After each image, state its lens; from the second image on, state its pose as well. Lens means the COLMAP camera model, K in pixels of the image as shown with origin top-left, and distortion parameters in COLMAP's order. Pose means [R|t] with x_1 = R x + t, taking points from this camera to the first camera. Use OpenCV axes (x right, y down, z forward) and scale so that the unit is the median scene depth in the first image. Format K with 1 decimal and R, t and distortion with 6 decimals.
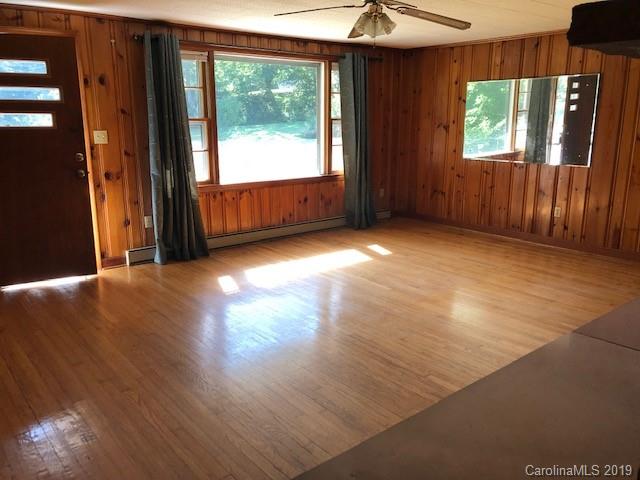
lens RADIAL K [[527.8, 0, 318.6], [0, 527.8, 241.7], [0, 0, 1]] dist [0.092276, -0.114172]
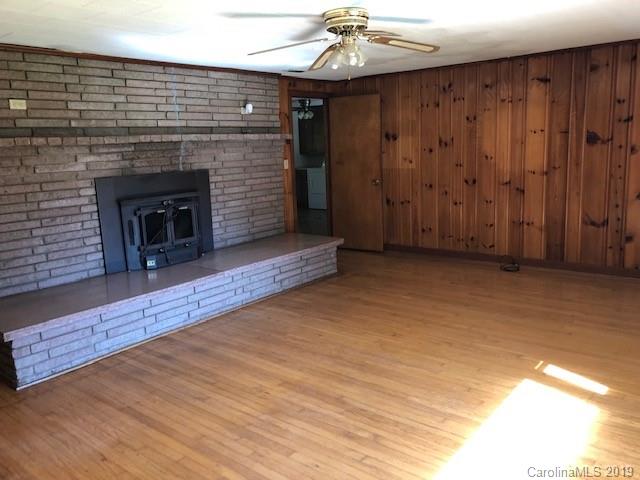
lens RADIAL K [[527.8, 0, 318.6], [0, 527.8, 241.7], [0, 0, 1]] dist [0.092276, -0.114172]
pose [[-0.983080, 0.069905, -0.169312, 0.256673], [-0.004746, 0.914284, 0.405046, -0.357083], [0.183114, 0.398996, -0.898483, 1.458925]]
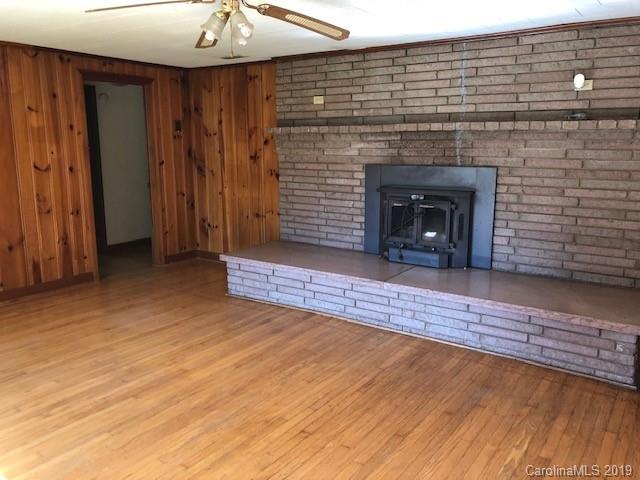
lens RADIAL K [[527.8, 0, 318.6], [0, 527.8, 241.7], [0, 0, 1]] dist [0.092276, -0.114172]
pose [[-0.253932, -0.189675, 0.948442, -0.509968], [0.225064, 0.942080, 0.248661, -0.205762], [-0.940672, 0.276603, -0.196535, 0.813894]]
